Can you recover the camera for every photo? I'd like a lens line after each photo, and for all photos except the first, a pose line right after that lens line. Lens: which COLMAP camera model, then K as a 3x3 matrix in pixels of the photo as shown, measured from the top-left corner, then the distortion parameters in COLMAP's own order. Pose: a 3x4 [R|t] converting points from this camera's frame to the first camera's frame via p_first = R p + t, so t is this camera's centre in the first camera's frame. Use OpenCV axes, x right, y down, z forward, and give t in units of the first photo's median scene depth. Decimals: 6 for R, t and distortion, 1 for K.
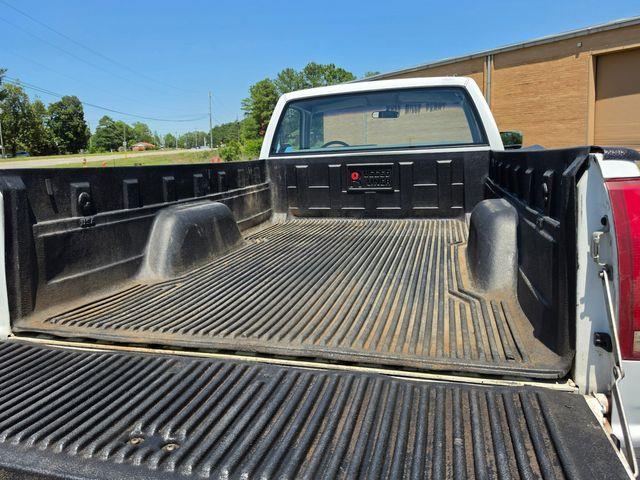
lens RADIAL K [[505.3, 0, 293.3], [0, 505.3, 207.2], [0, 0, 1]] dist [0.051801, -0.068373]
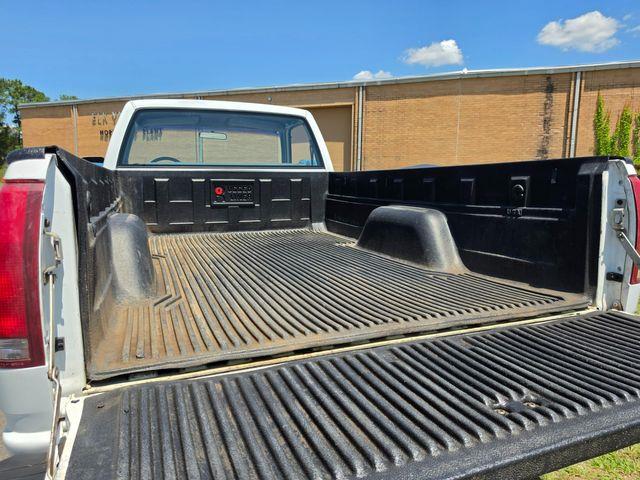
lens RADIAL K [[452.5, 0, 337.7], [0, 452.5, 239.9], [0, 0, 1]] dist [0.043681, -0.058543]
pose [[0.769401, -0.050708, 0.636750, -0.410717], [0.039597, 0.998713, 0.031687, 0.026641], [-0.637538, 0.000834, 0.770419, 0.182891]]
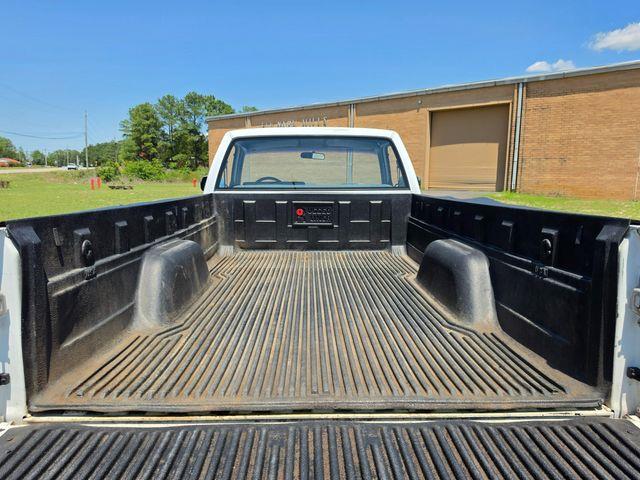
lens RADIAL K [[452.5, 0, 327.5], [0, 452.5, 228.8], [0, 0, 1]] dist [0.043681, -0.058543]
pose [[0.944595, 0.006285, 0.328177, -0.202454], [-0.007233, 0.999972, 0.001669, -0.039107], [-0.328157, -0.003951, 0.944615, 0.076741]]
